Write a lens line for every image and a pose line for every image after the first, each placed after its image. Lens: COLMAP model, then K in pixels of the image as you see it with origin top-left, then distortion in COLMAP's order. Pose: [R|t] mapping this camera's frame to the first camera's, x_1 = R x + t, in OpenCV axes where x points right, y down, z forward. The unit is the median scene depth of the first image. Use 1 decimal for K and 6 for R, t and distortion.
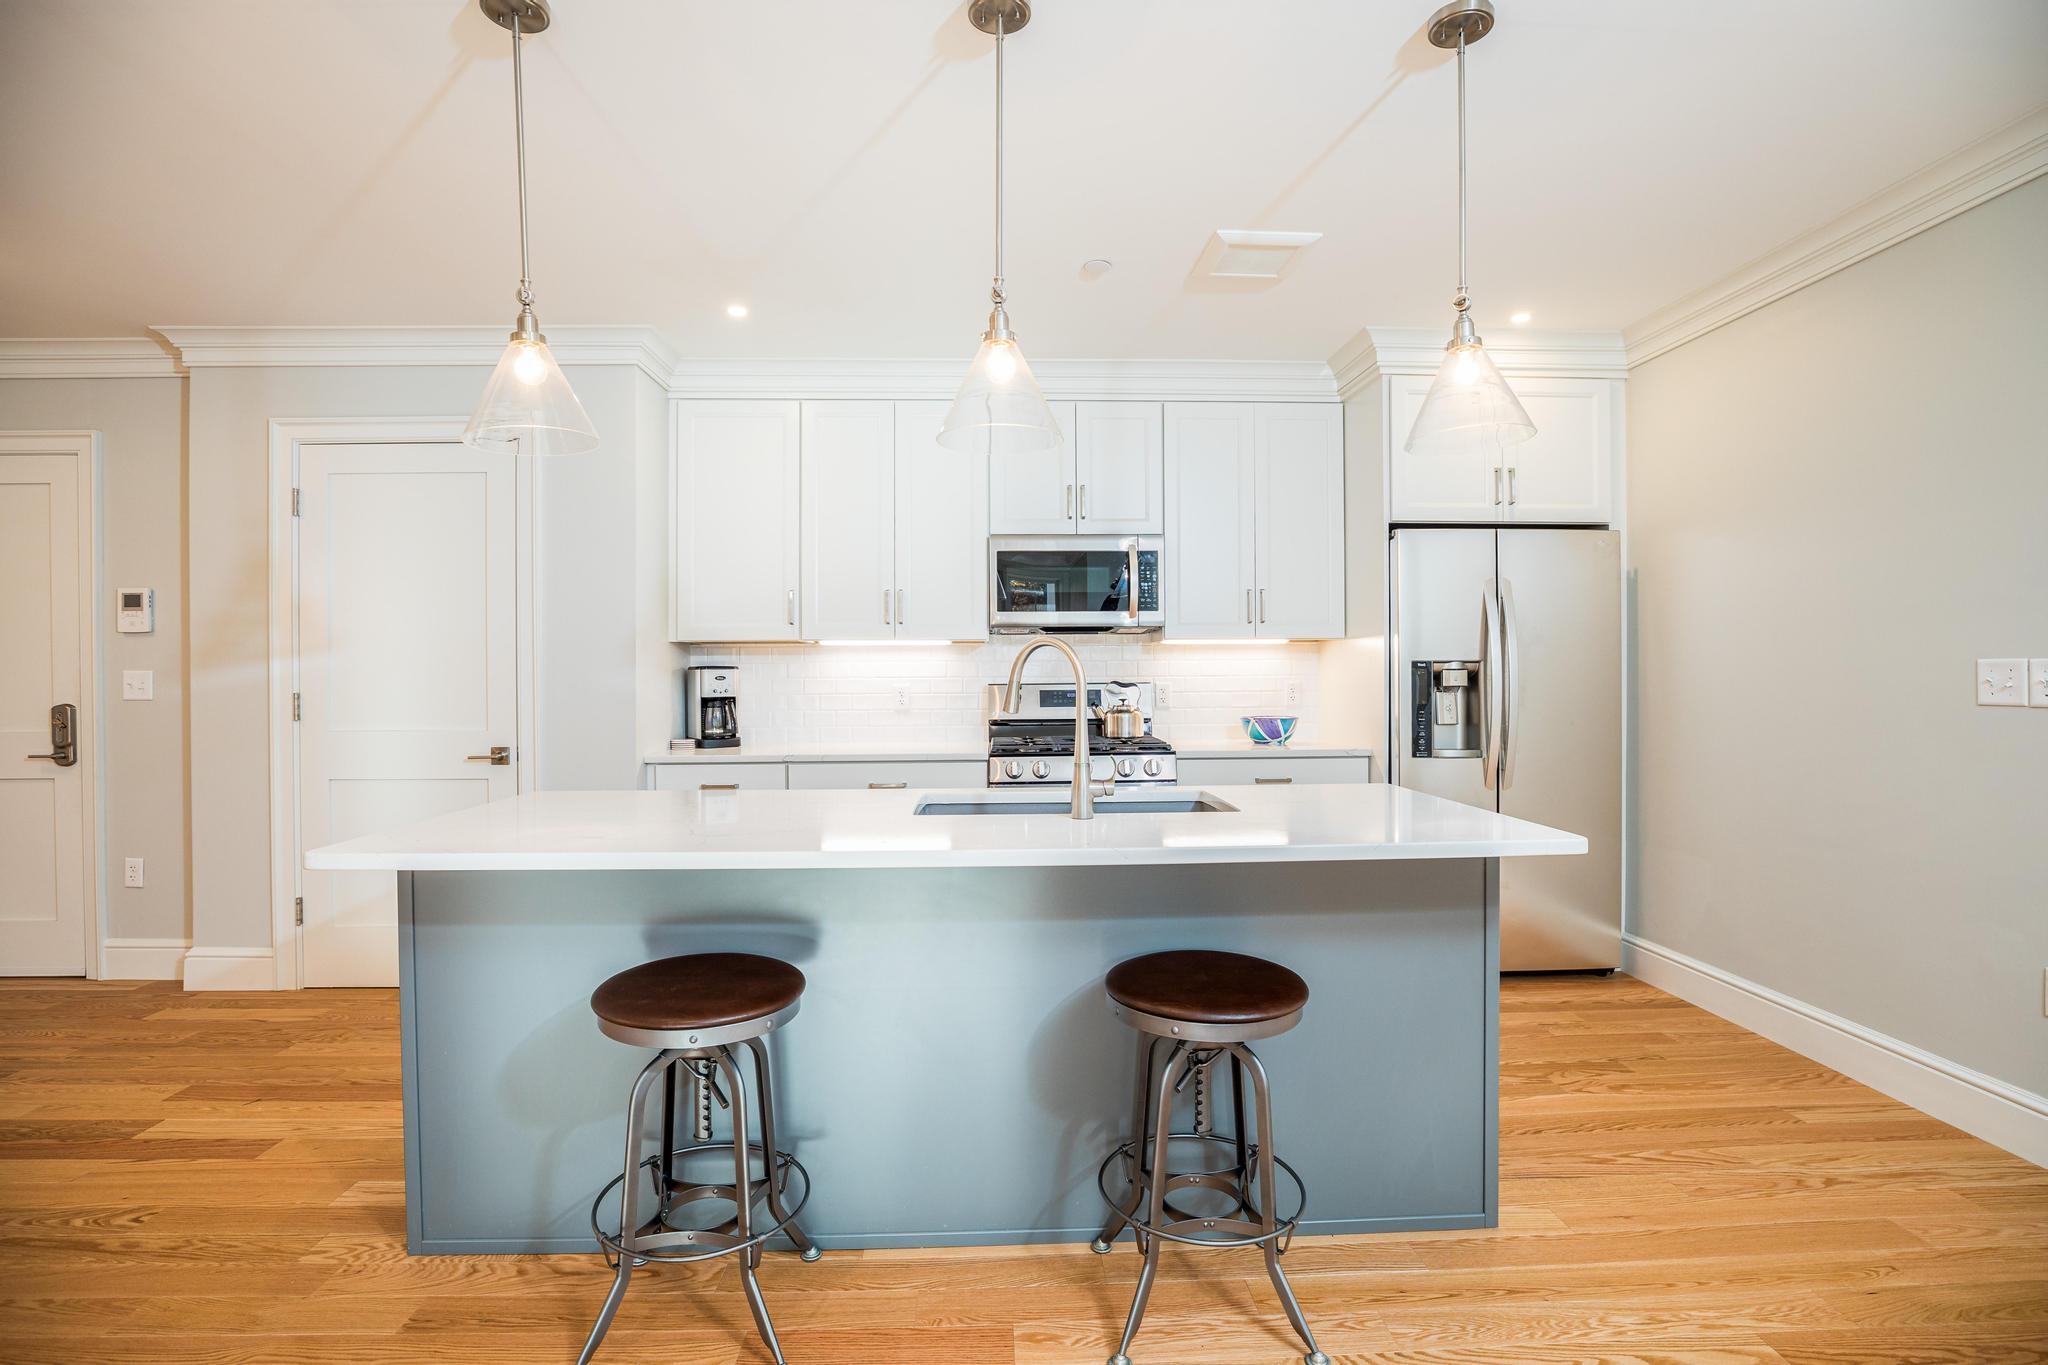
lens RADIAL K [[965.9, 0, 1021.6], [0, 965.9, 675.2], [0, 0, 1]] dist [-0.029914, 0.000651]
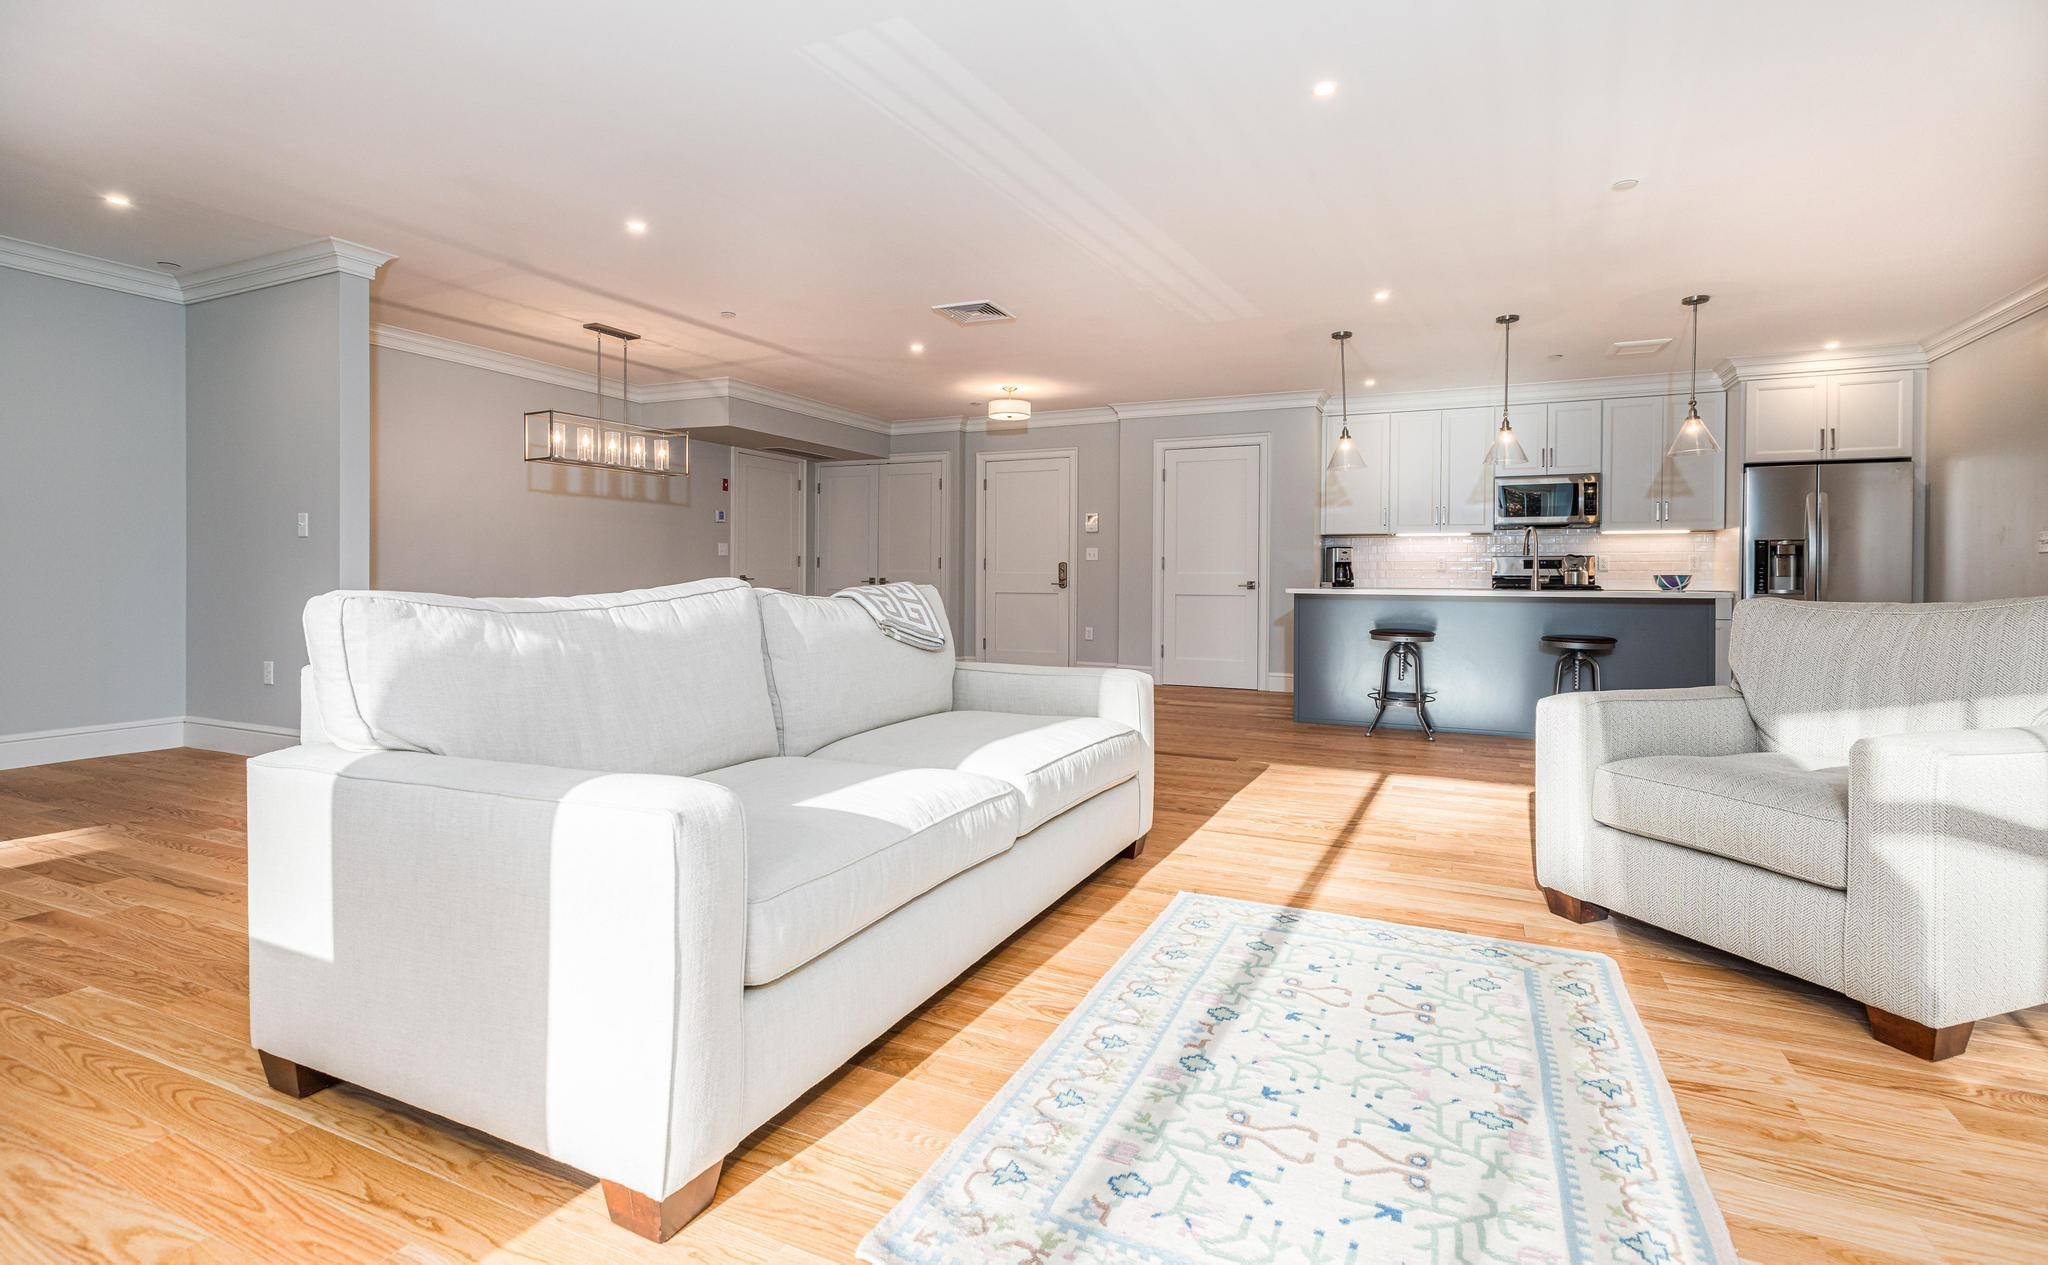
lens RADIAL K [[944.0, 0, 1041.3], [0, 944.0, 585.6], [0, 0, 1]] dist [0.002919, 0.000385]
pose [[0.895737, 0.014756, -0.444339, -0.003992], [-0.012772, 0.999891, 0.007459, 0.067690], [0.444401, -0.001007, 0.895827, -1.081524]]
